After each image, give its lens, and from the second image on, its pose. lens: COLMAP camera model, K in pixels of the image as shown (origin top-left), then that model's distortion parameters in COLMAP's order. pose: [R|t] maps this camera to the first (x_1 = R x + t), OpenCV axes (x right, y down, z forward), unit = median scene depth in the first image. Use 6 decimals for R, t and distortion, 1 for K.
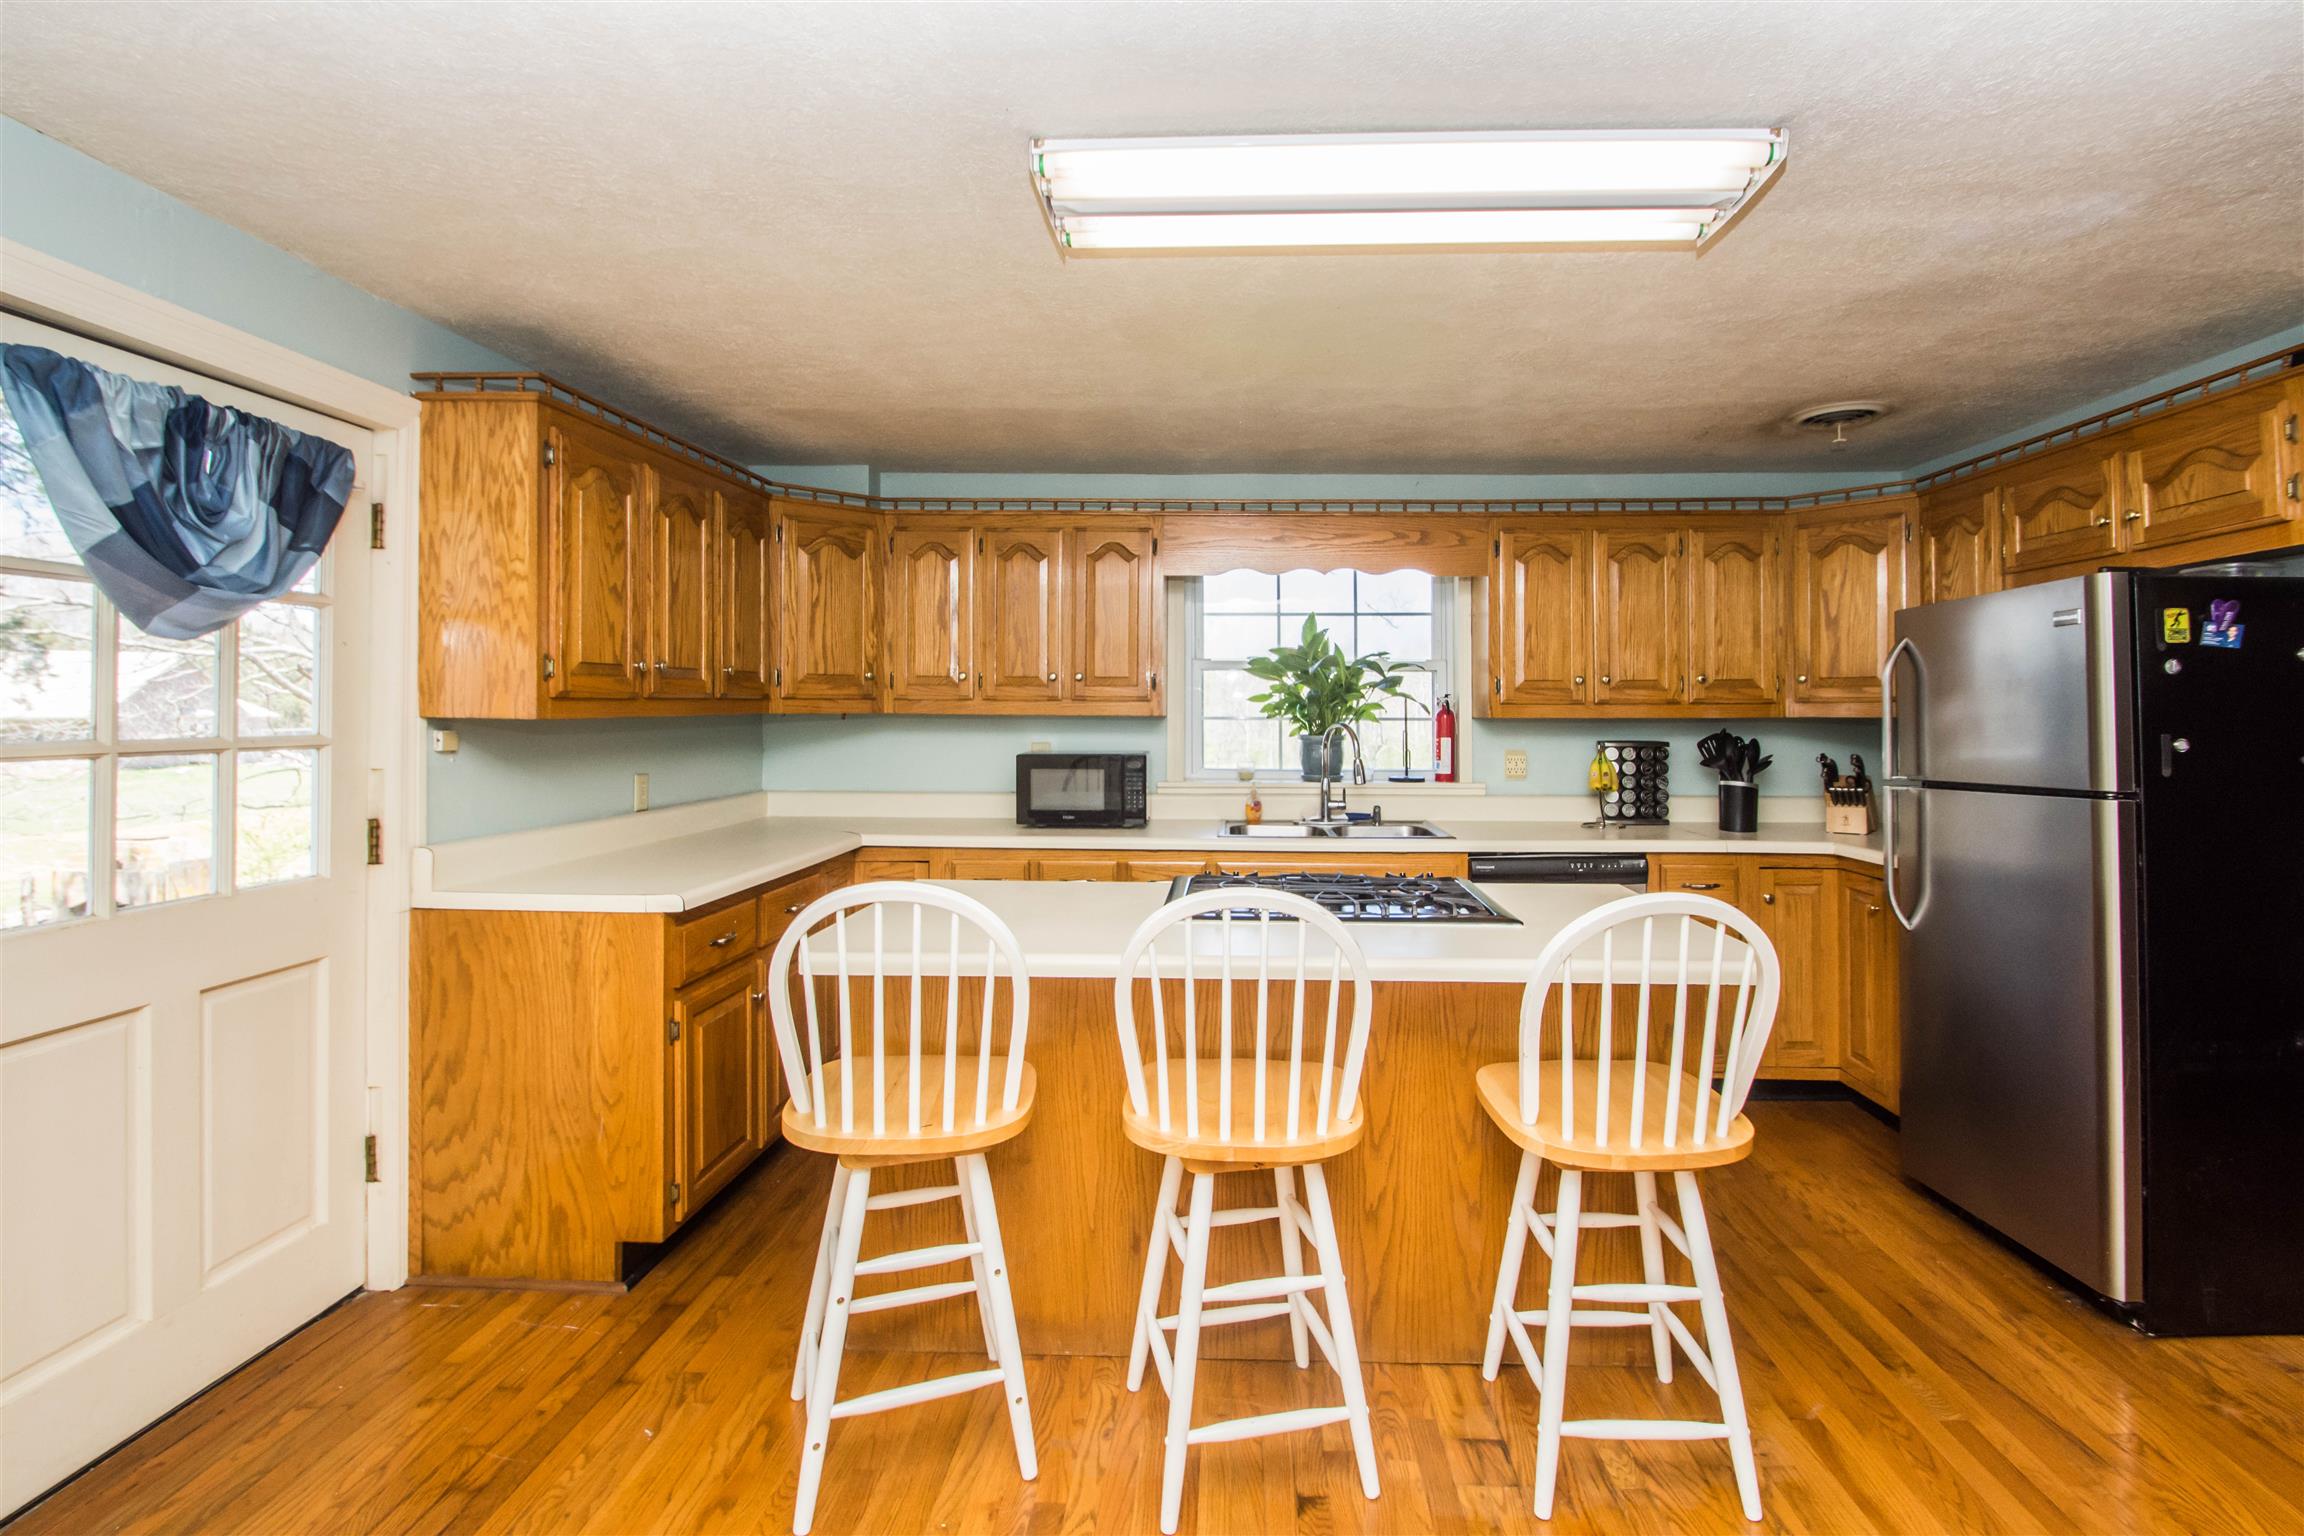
lens RADIAL K [[1066.7, 0, 1232.6], [0, 1066.7, 708.0], [0, 0, 1]] dist [-0.003503, -0.000516]
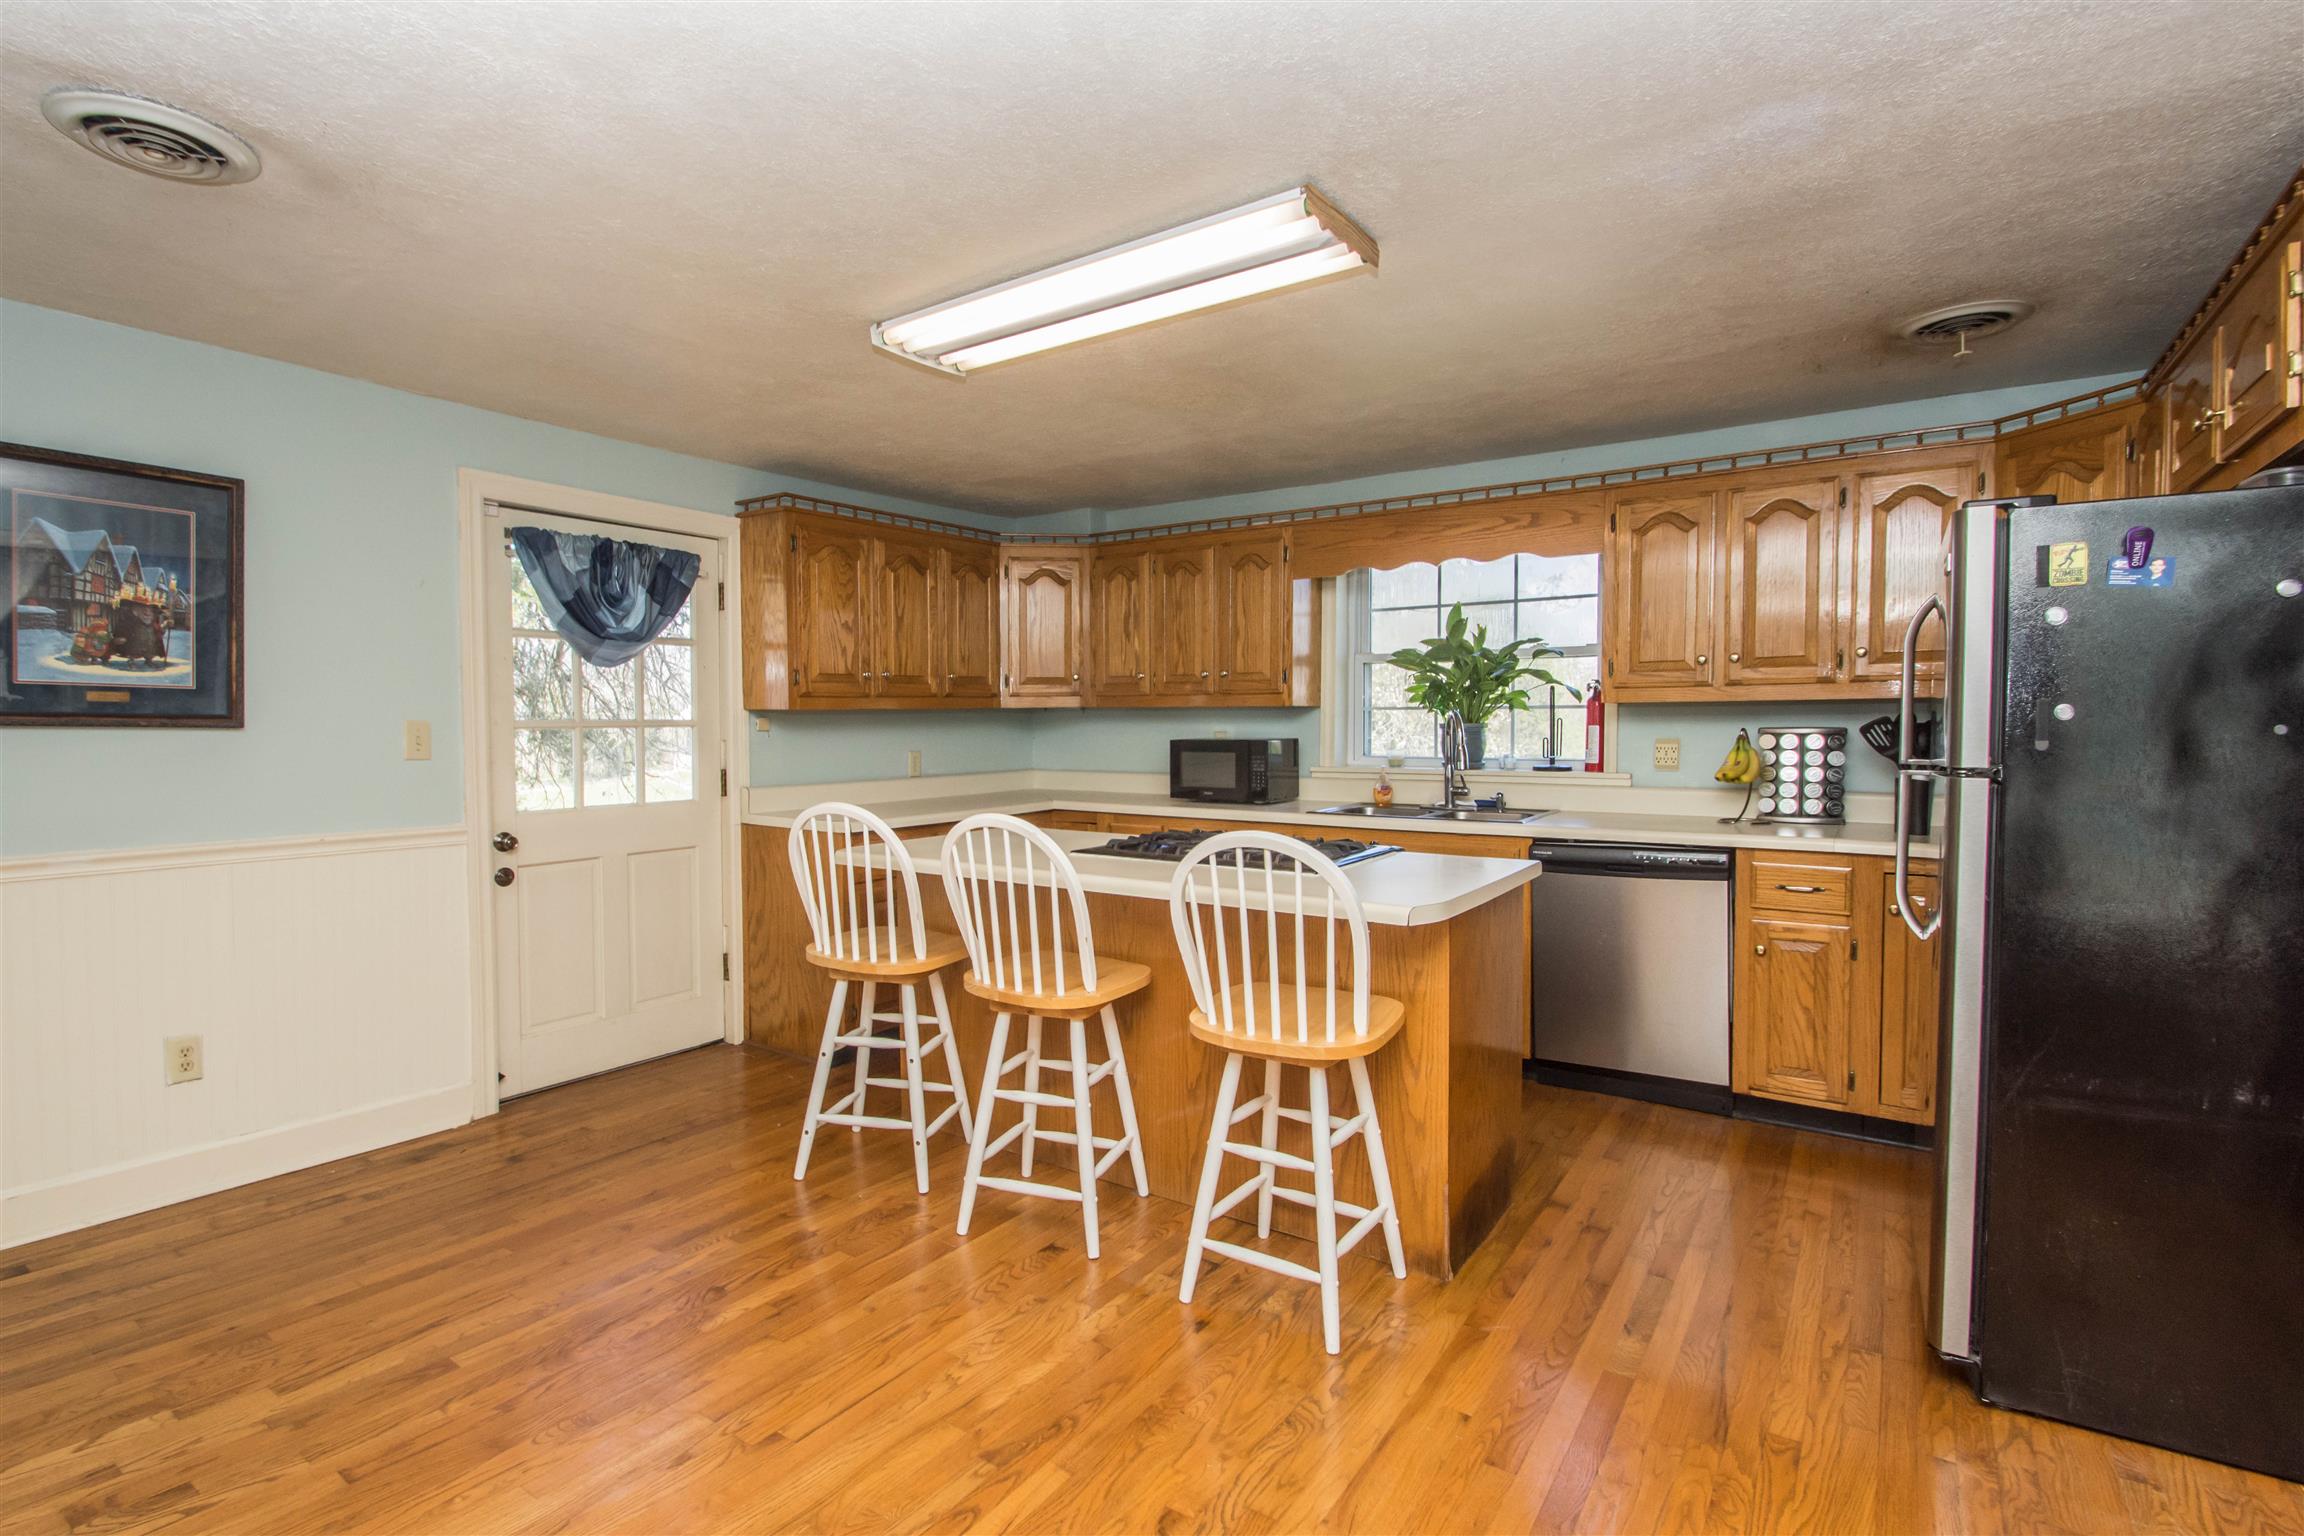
lens RADIAL K [[1158.9, 0, 1152.0], [0, 1158.9, 768.0], [0, 0, 1]] dist [0.011397, -0.022475]
pose [[0.821106, 0.015230, -0.570572, 0.526123], [0.010538, 0.999069, 0.041832, 0.020525], [0.570678, -0.040361, 0.820181, -0.084193]]
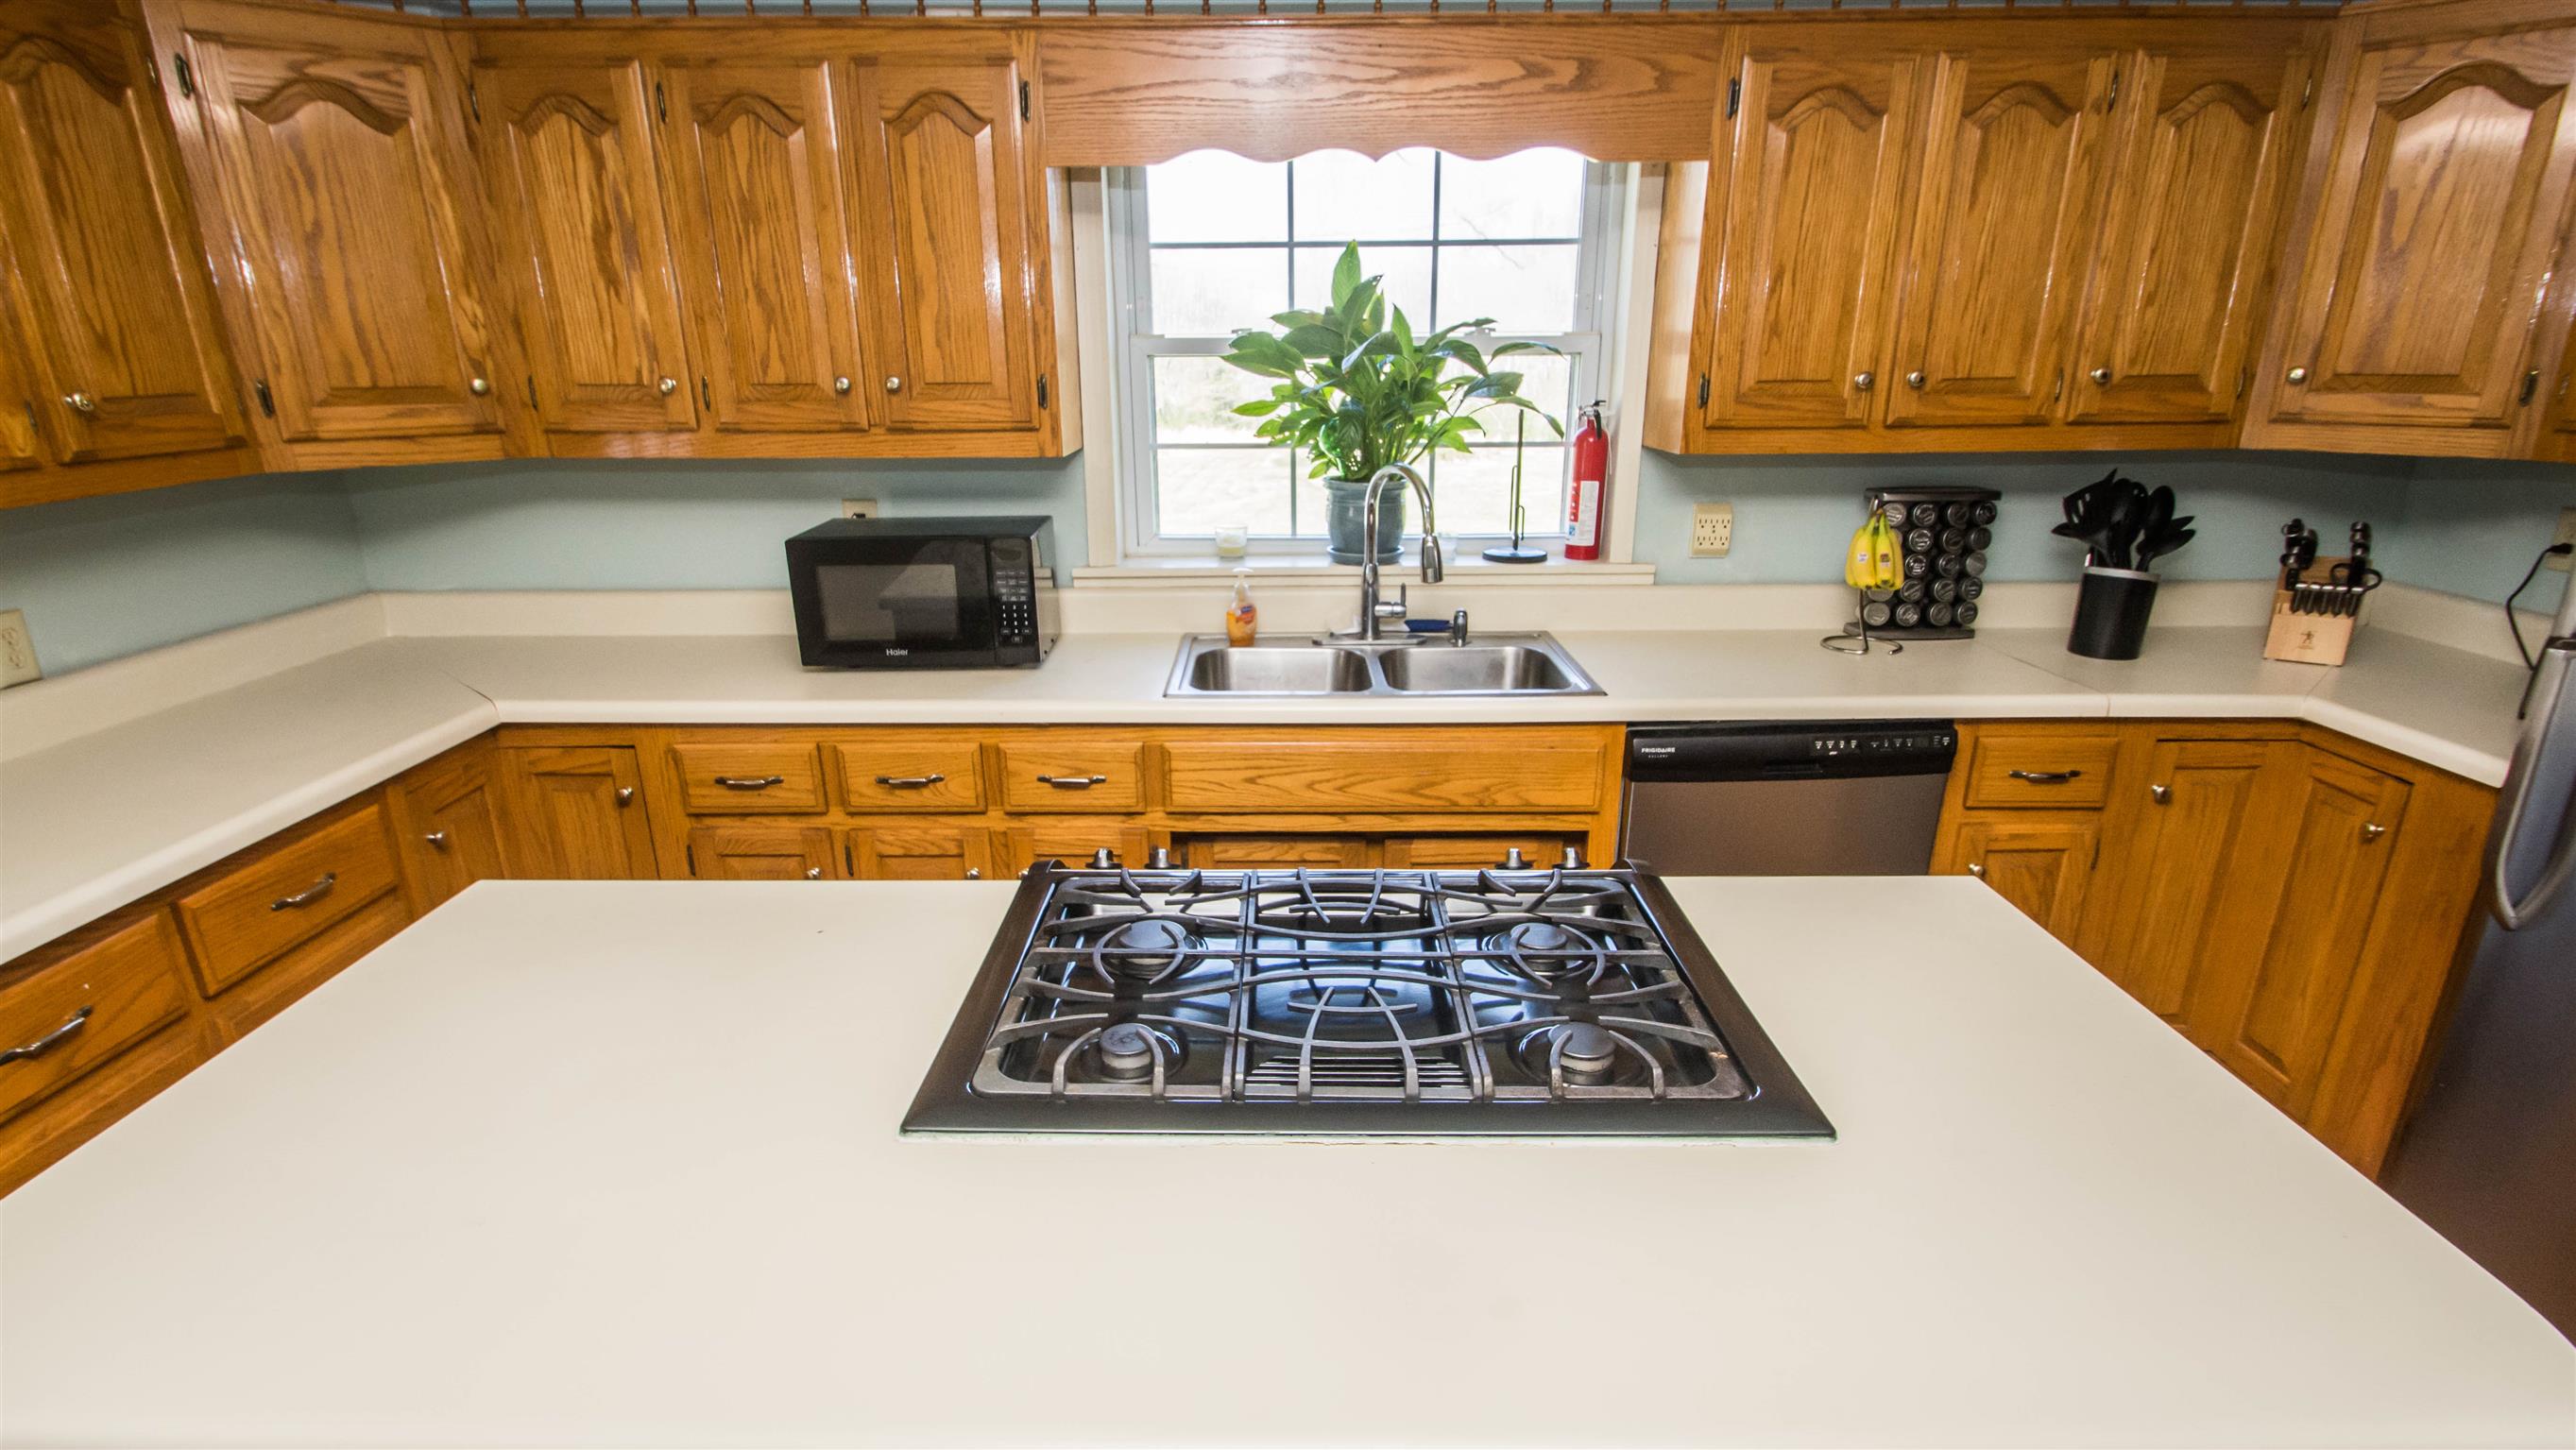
lens RADIAL K [[1223.6, 0, 1267.7], [0, 1223.6, 753.8], [0, 0, 1]] dist [0.014204, -0.016969]
pose [[0.999943, -0.004860, -0.009496, 0.041927], [0.007681, 0.945764, 0.324763, -0.052339], [0.007403, -0.324817, 0.945748, 0.392143]]
